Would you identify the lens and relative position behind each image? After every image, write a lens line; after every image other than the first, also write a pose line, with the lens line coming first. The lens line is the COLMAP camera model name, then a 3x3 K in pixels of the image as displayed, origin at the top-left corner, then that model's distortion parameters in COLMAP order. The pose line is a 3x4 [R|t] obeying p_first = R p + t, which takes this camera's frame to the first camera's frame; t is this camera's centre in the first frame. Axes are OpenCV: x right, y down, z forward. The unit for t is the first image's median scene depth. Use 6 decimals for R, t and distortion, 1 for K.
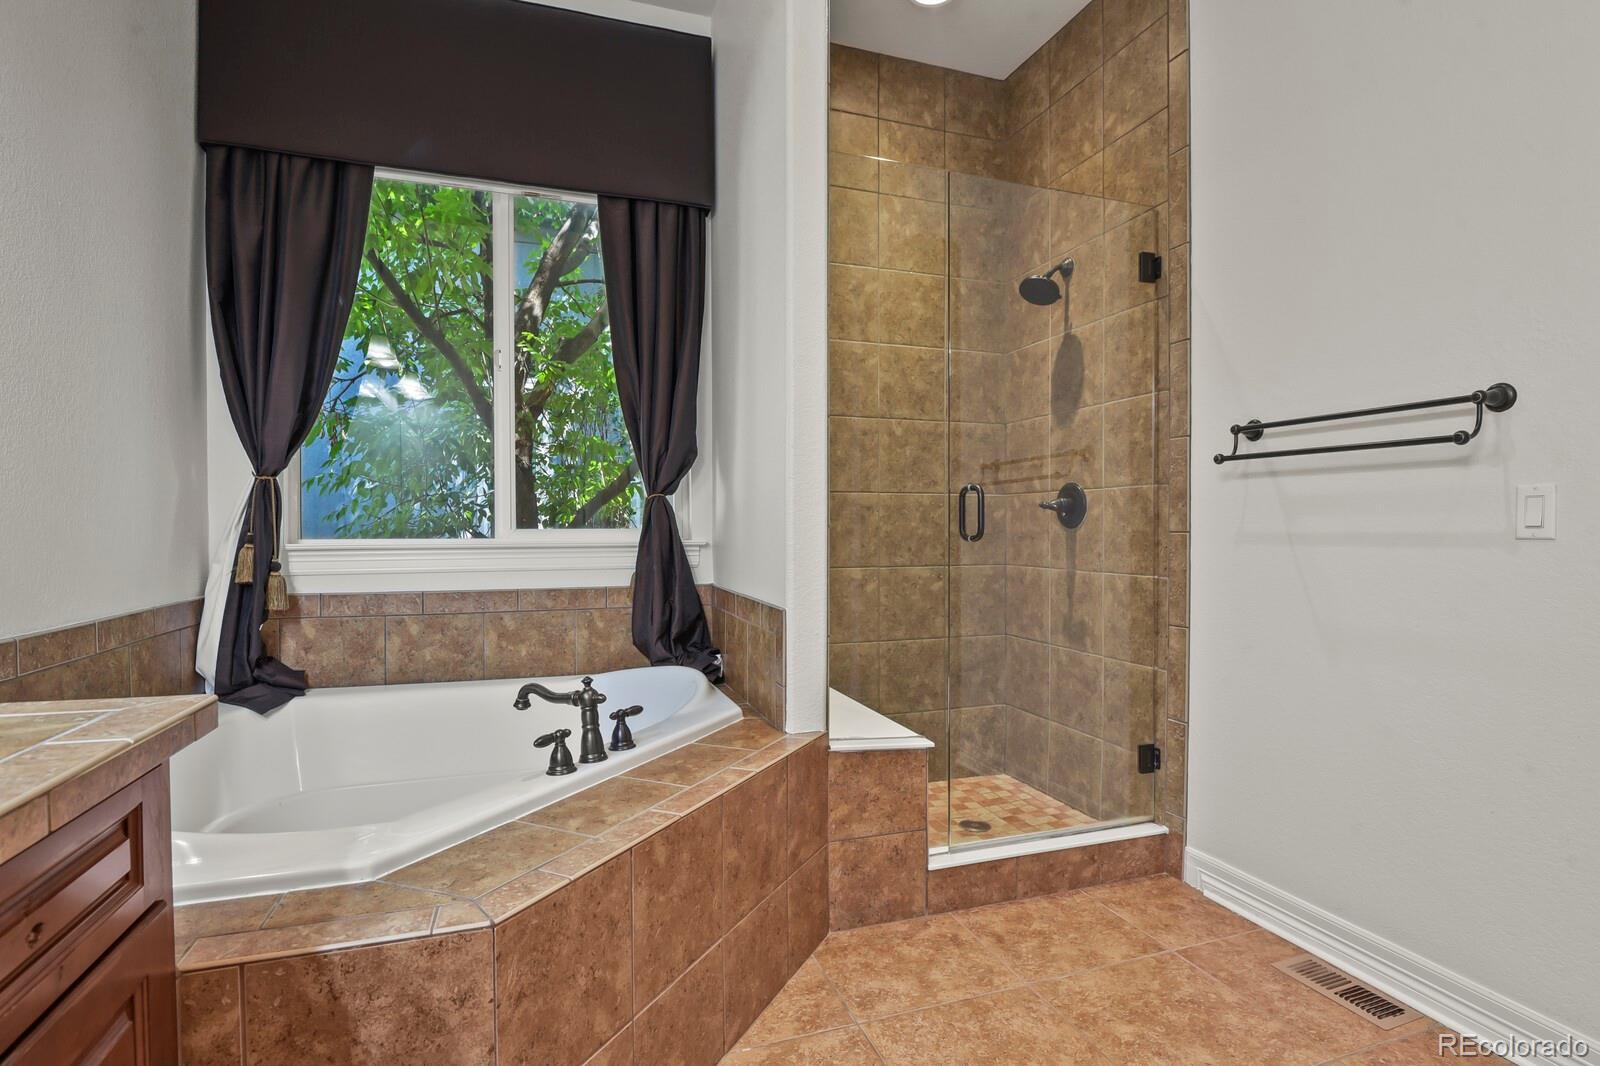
lens RADIAL K [[774.6, 0, 803.3], [0, 774.6, 540.3], [0, 0, 1]] dist [-0.009184, -0.004195]
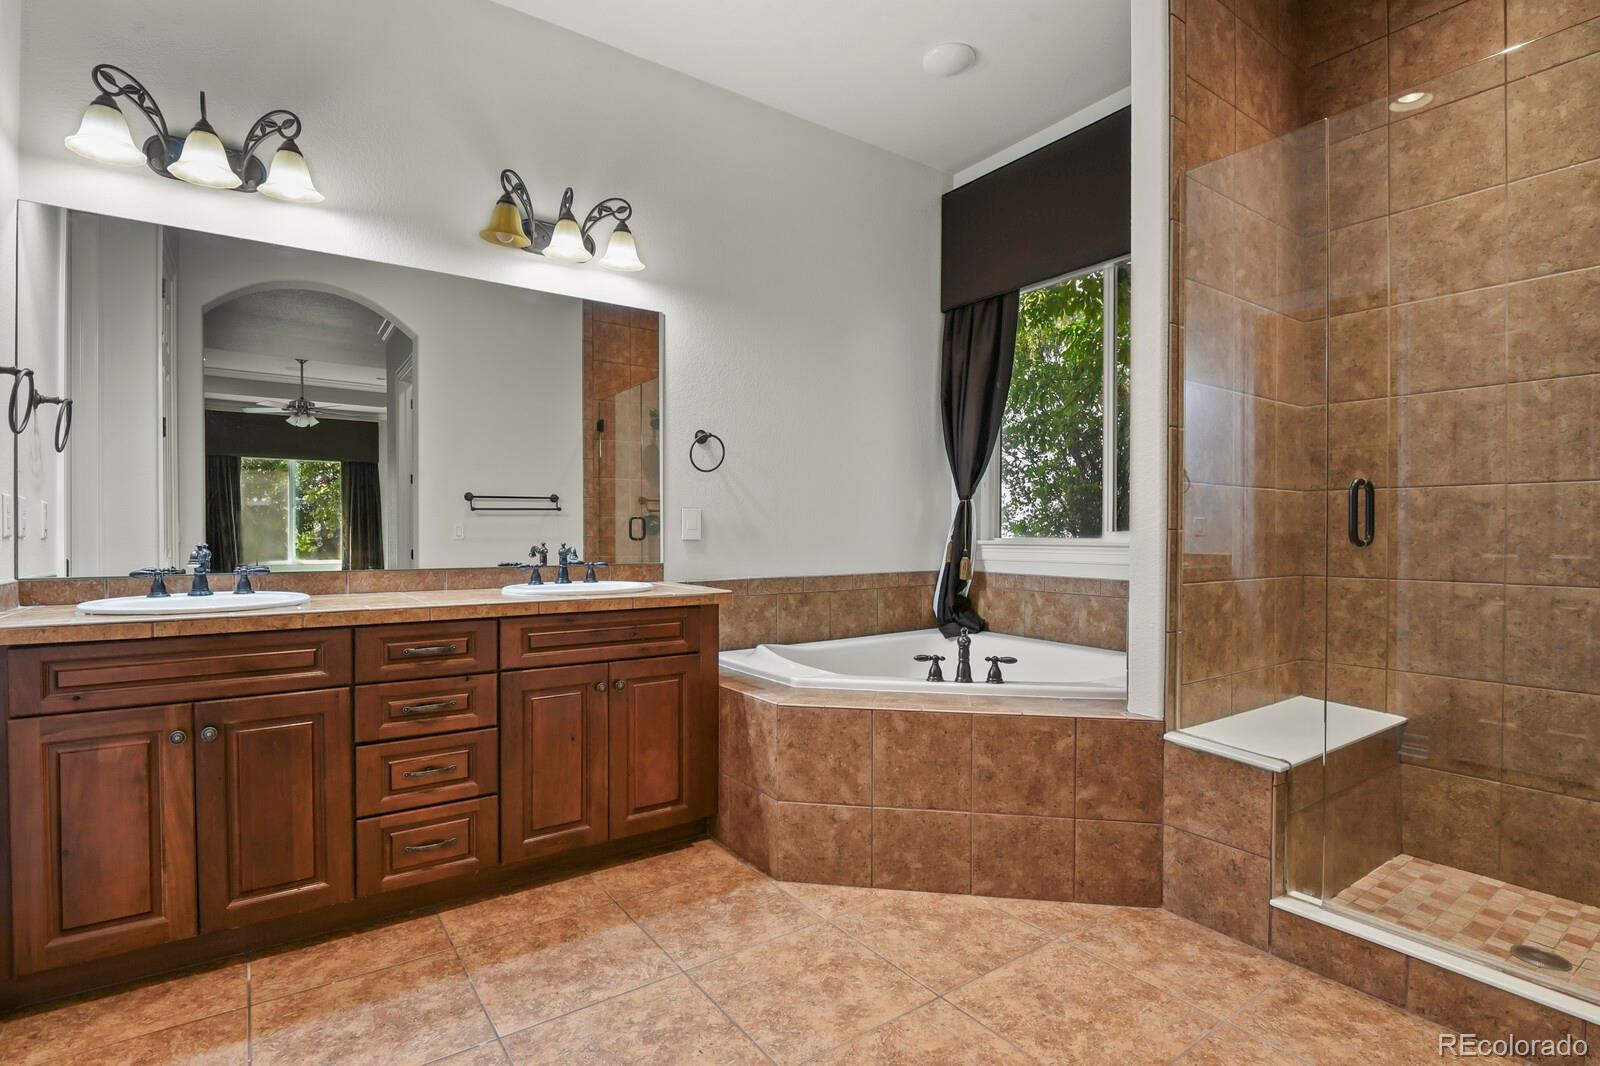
lens RADIAL K [[774.6, 0, 803.3], [0, 774.6, 540.3], [0, 0, 1]] dist [-0.009184, -0.004195]
pose [[0.278886, 0.012156, -0.960247, 0.819357], [-0.015651, 0.999845, 0.008111, -0.003261], [0.960197, 0.012767, 0.279033, 0.194446]]
